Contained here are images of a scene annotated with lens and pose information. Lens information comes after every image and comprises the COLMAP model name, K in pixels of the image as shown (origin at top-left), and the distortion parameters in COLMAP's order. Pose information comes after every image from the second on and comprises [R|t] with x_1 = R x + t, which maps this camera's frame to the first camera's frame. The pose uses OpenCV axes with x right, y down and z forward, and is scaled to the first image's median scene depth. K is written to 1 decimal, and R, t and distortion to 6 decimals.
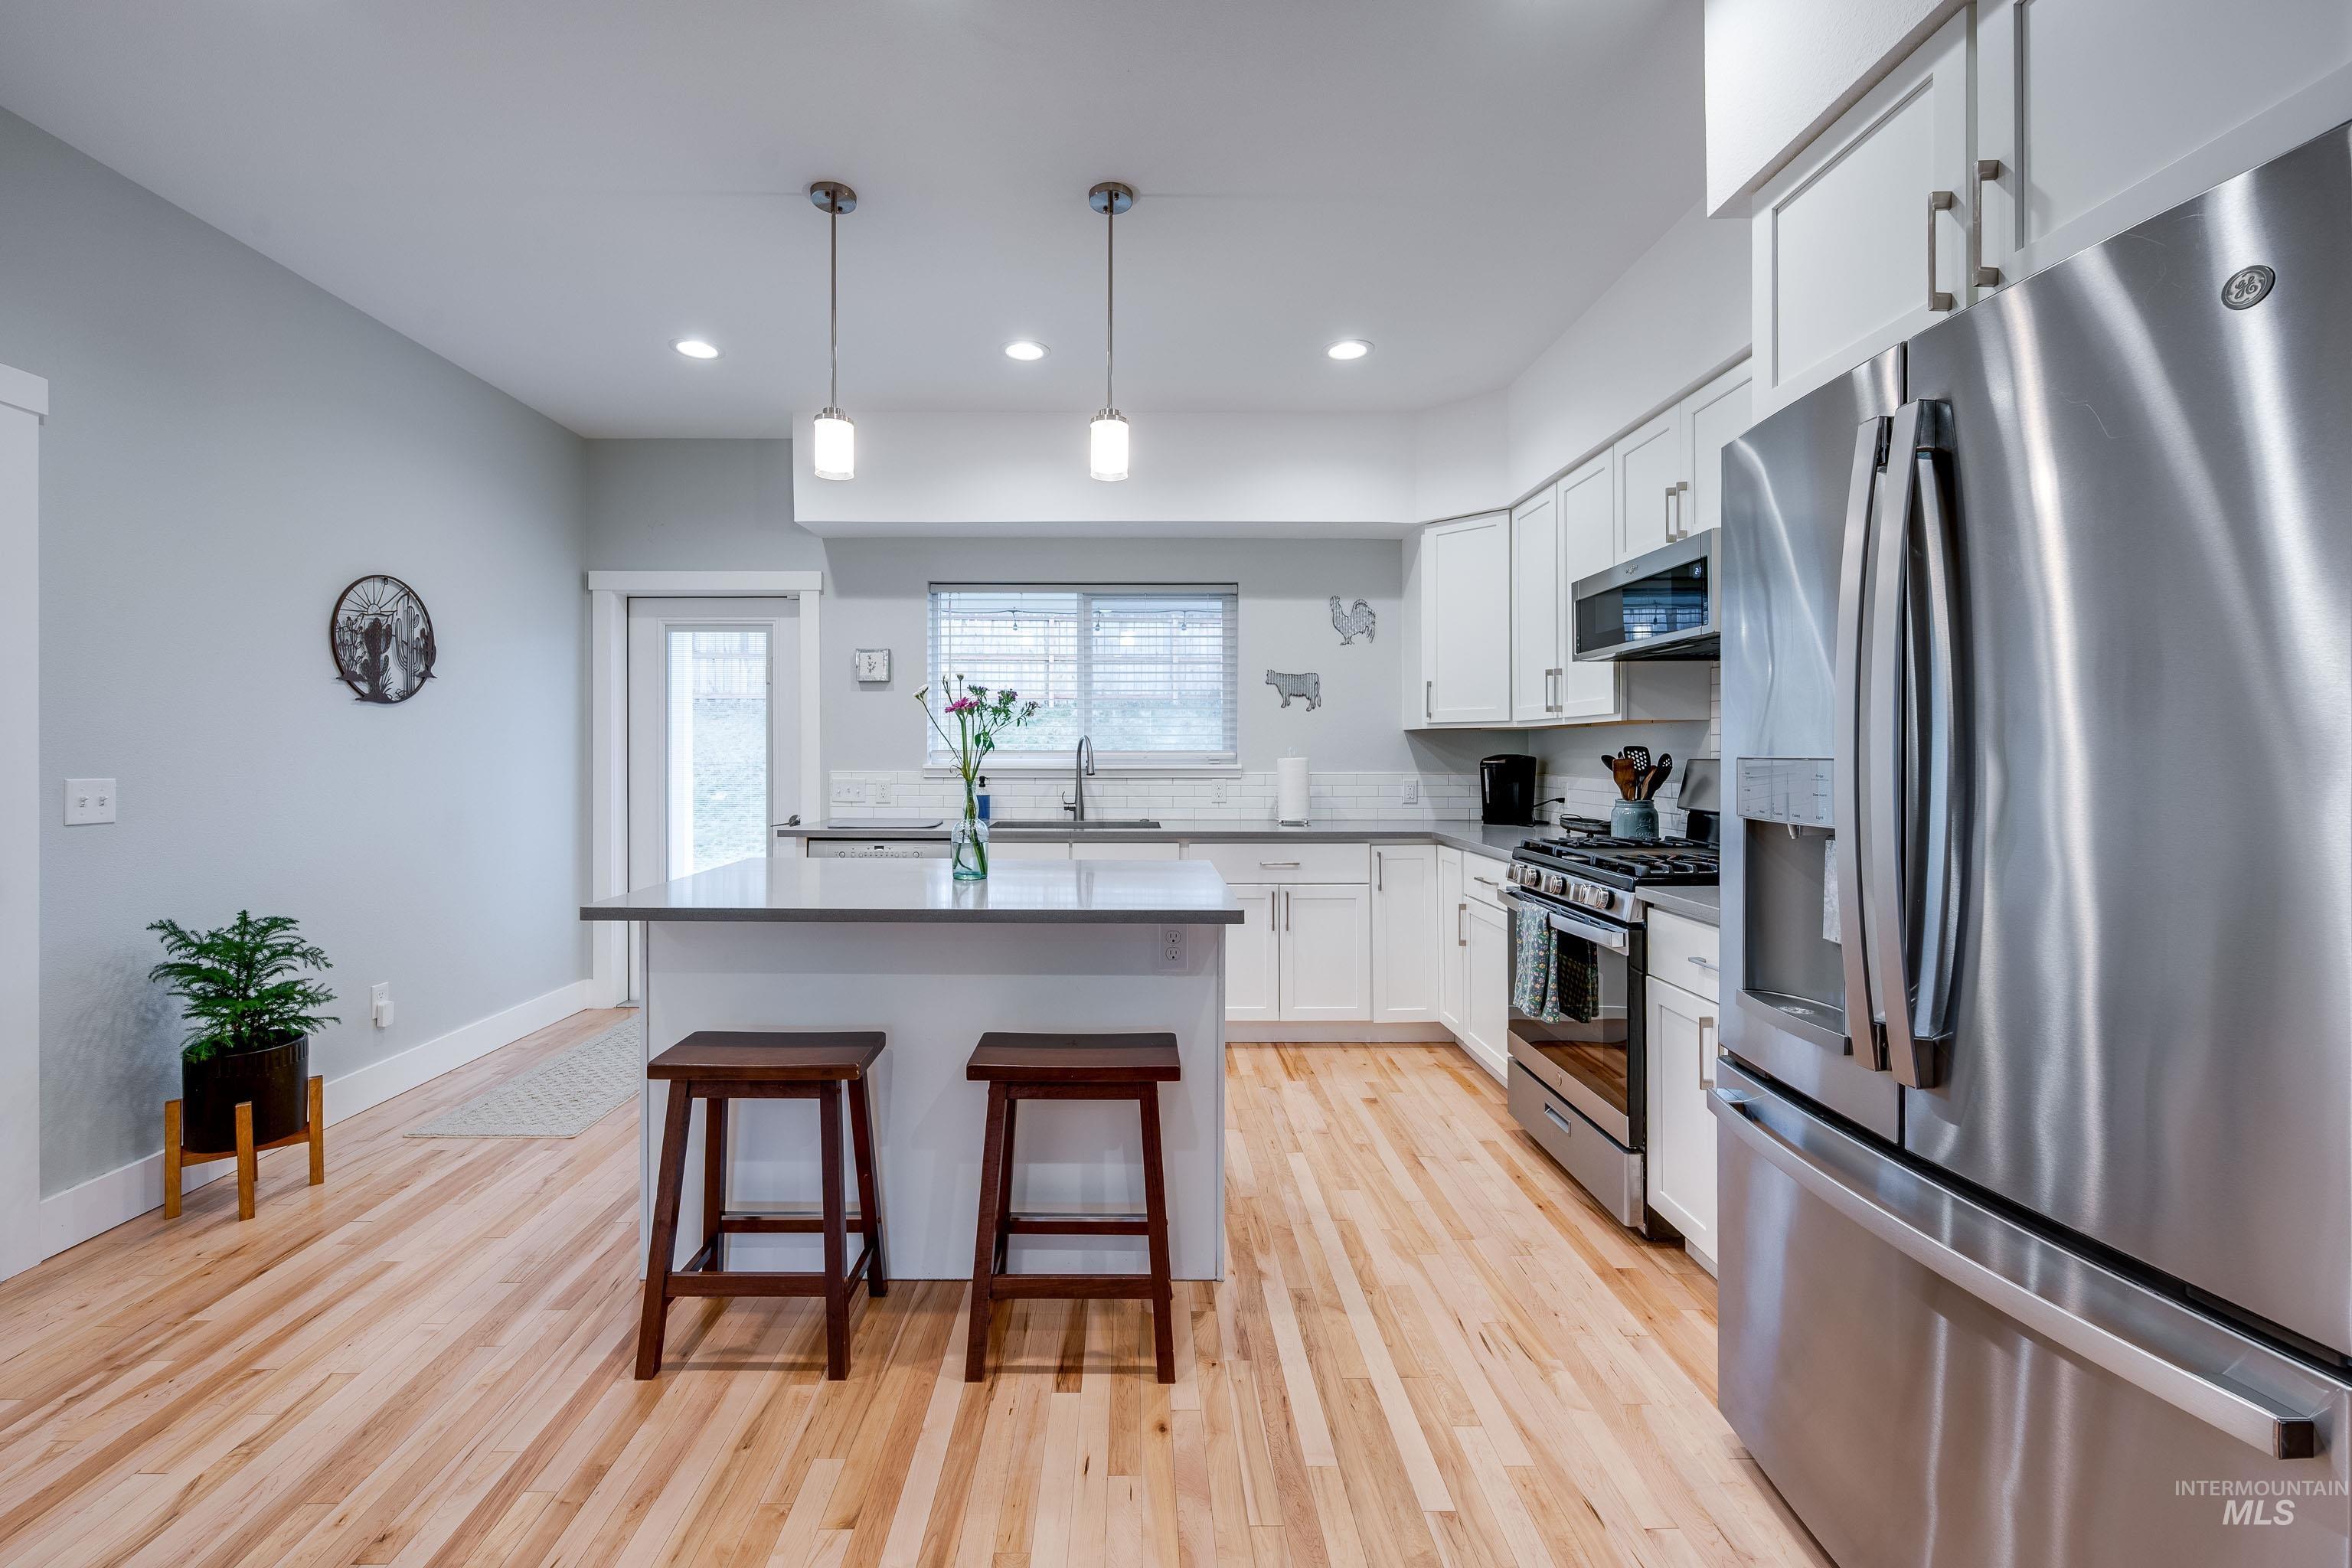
lens RADIAL K [[957.7, 0, 1167.5], [0, 957.7, 761.7], [0, 0, 1]] dist [0.000882, 0.000165]
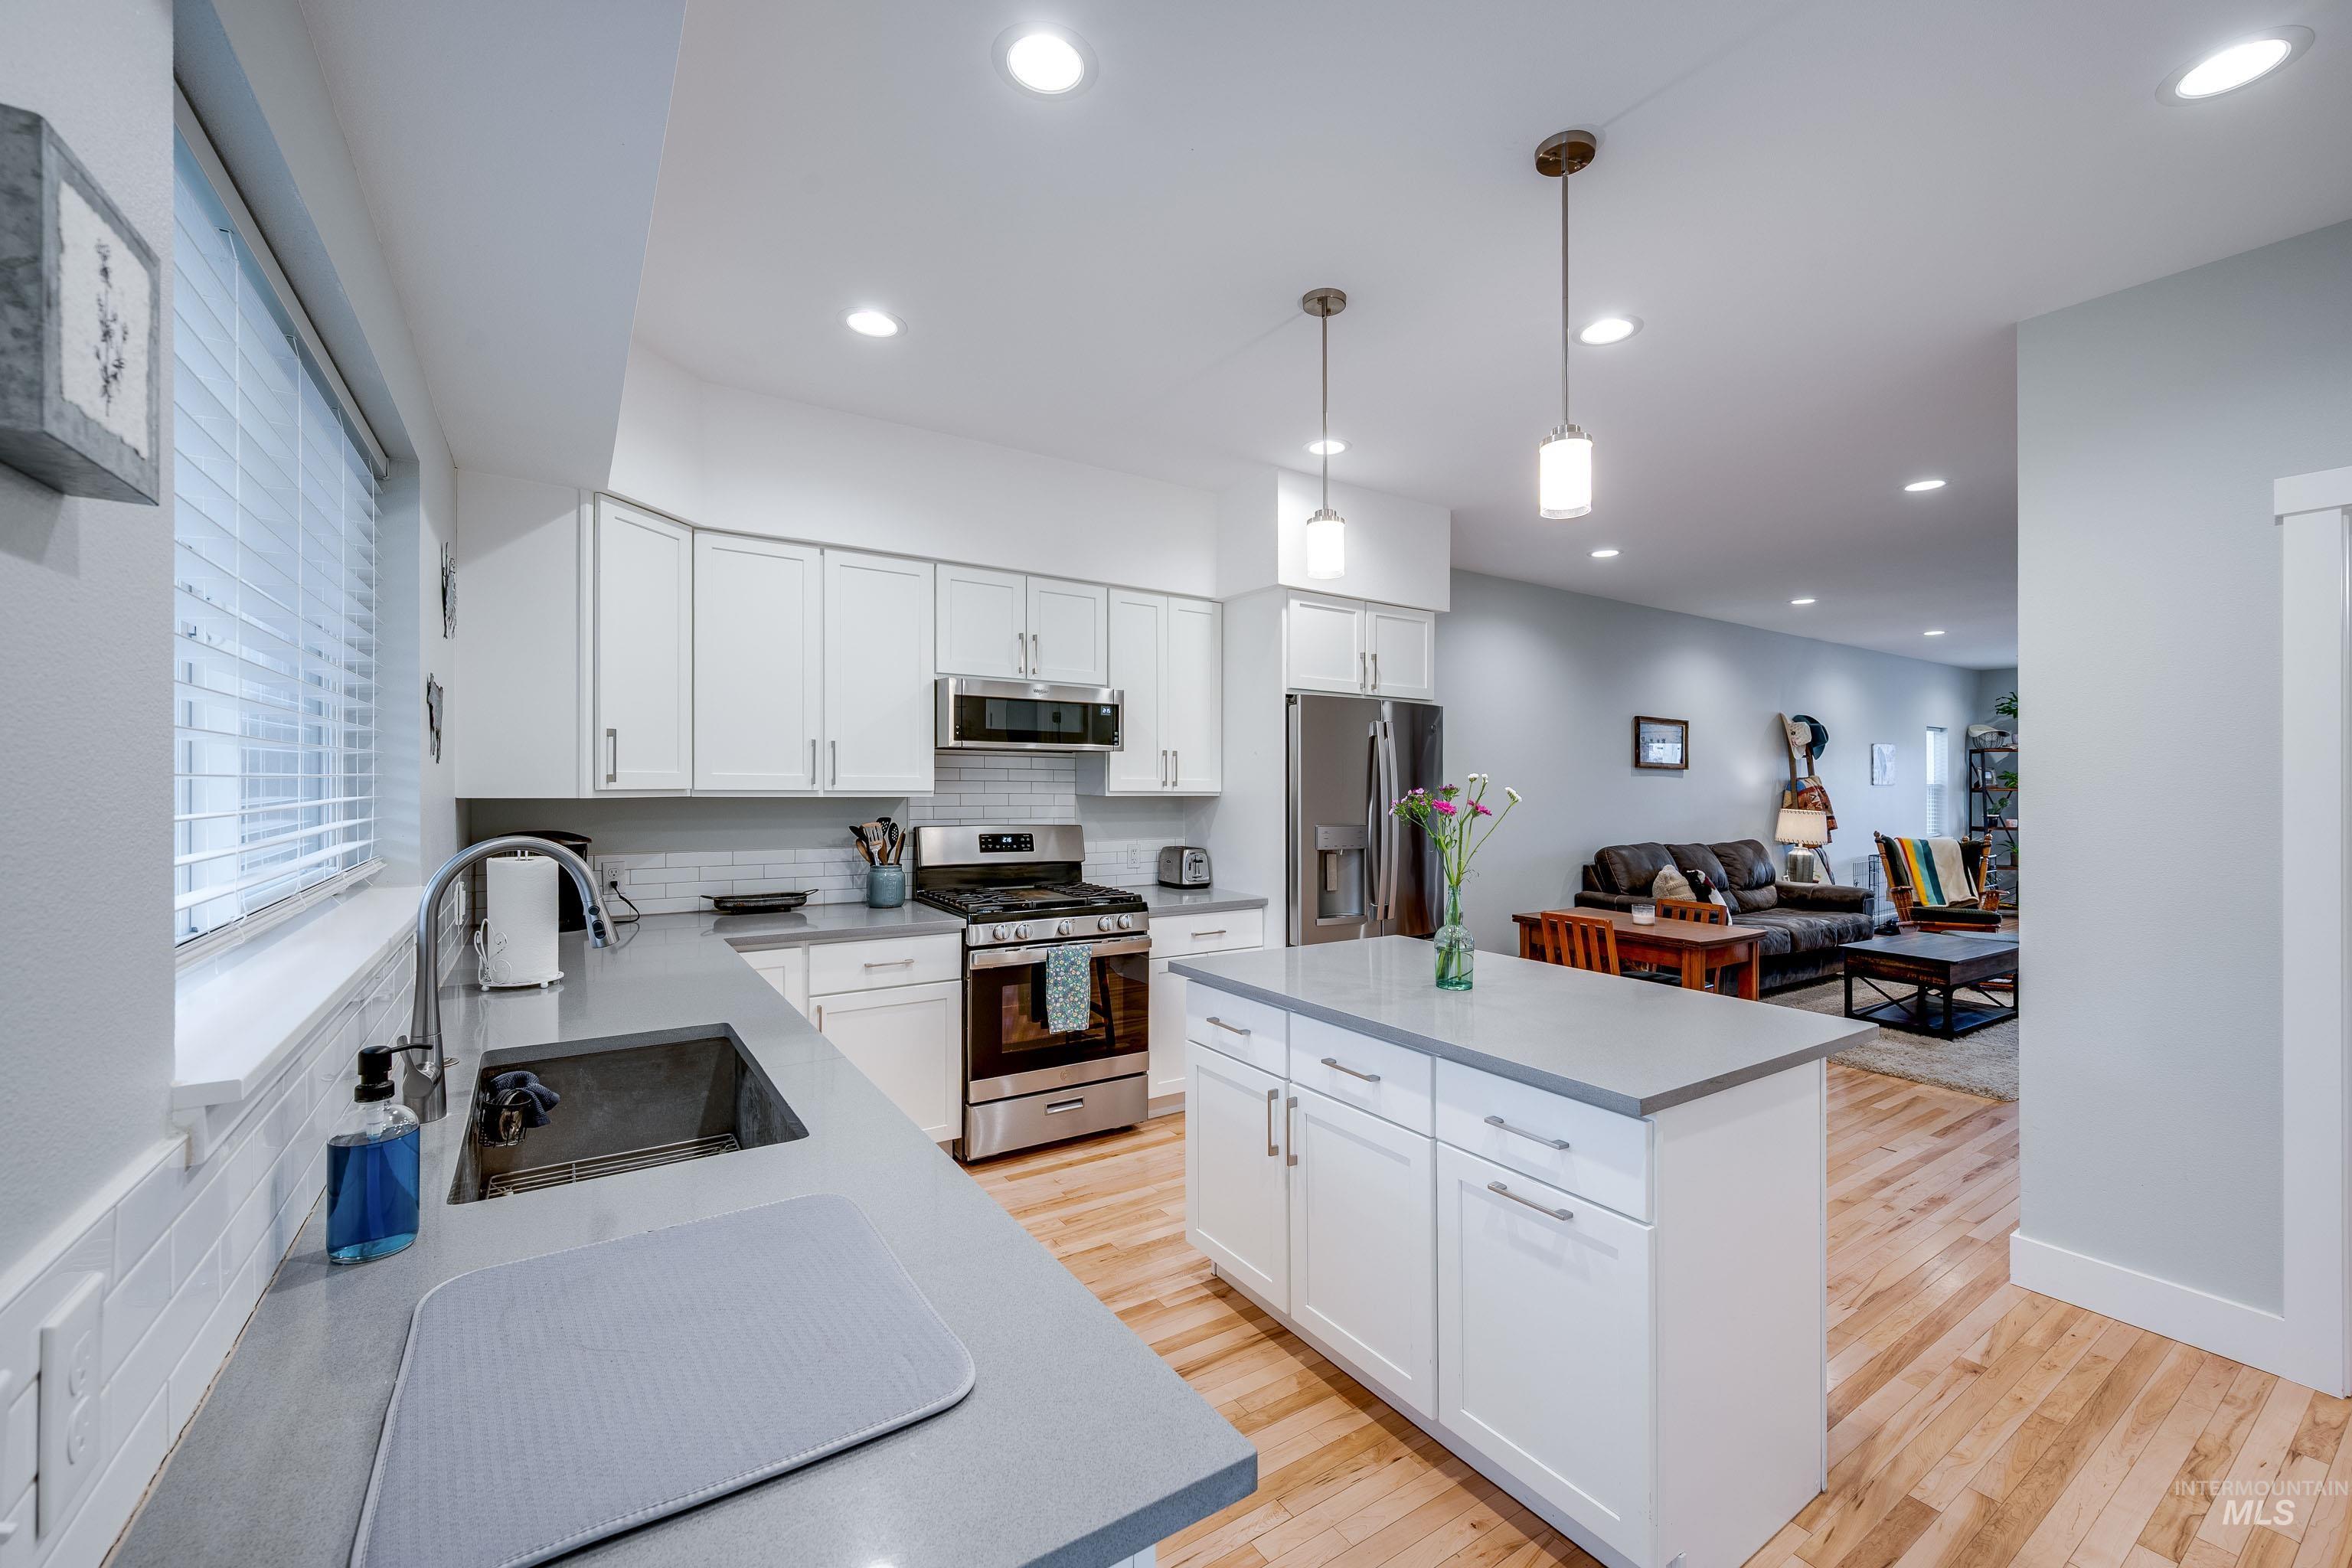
lens RADIAL K [[939.2, 0, 1168.9], [0, 939.2, 781.6], [0, 0, 1]] dist [0.000612, 0.000015]
pose [[-0.536799, -0.004086, 0.843700, -0.467438], [-0.000786, 0.999990, 0.004343, -0.046405], [-0.843710, 0.001668, -0.536797, 0.959158]]
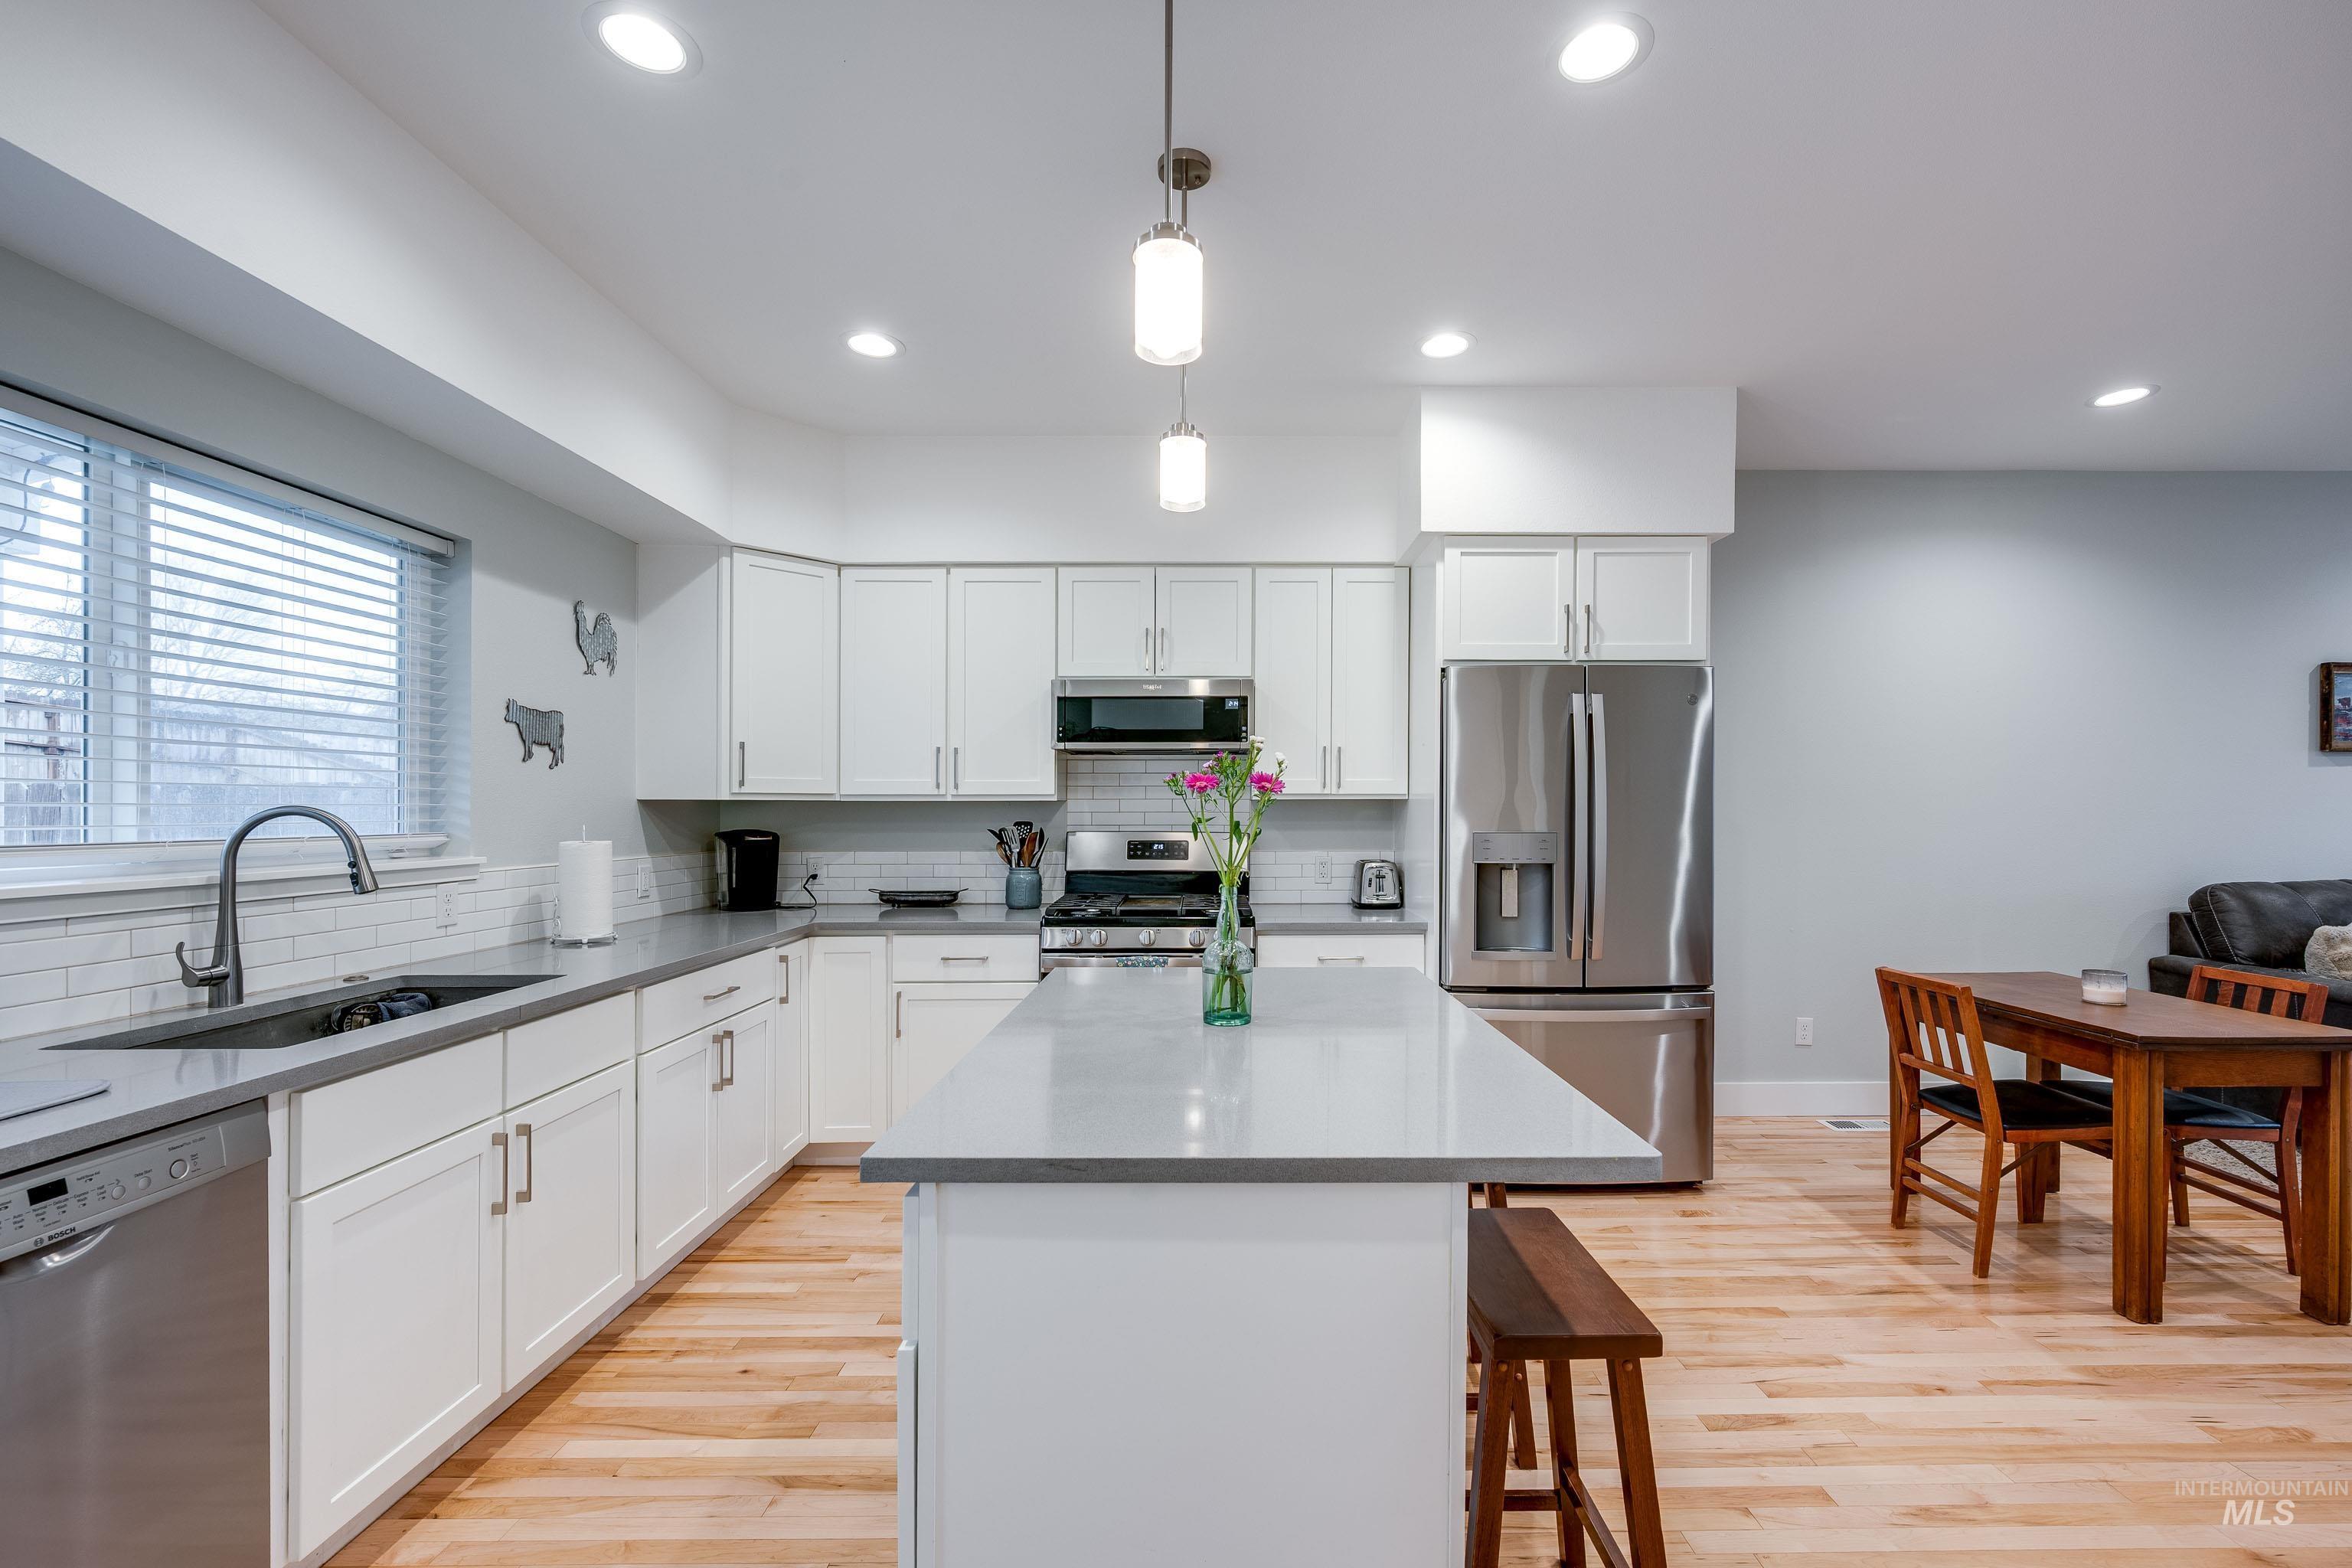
lens RADIAL K [[989.5, 0, 1212.5], [0, 989.5, 816.0], [0, 0, 1]] dist [0.002619, 0.000702]
pose [[0.006882, -0.005998, 0.999958, -0.528844], [0.011271, 0.999919, 0.005920, -0.020095], [-0.999913, 0.011230, 0.006949, 0.558208]]
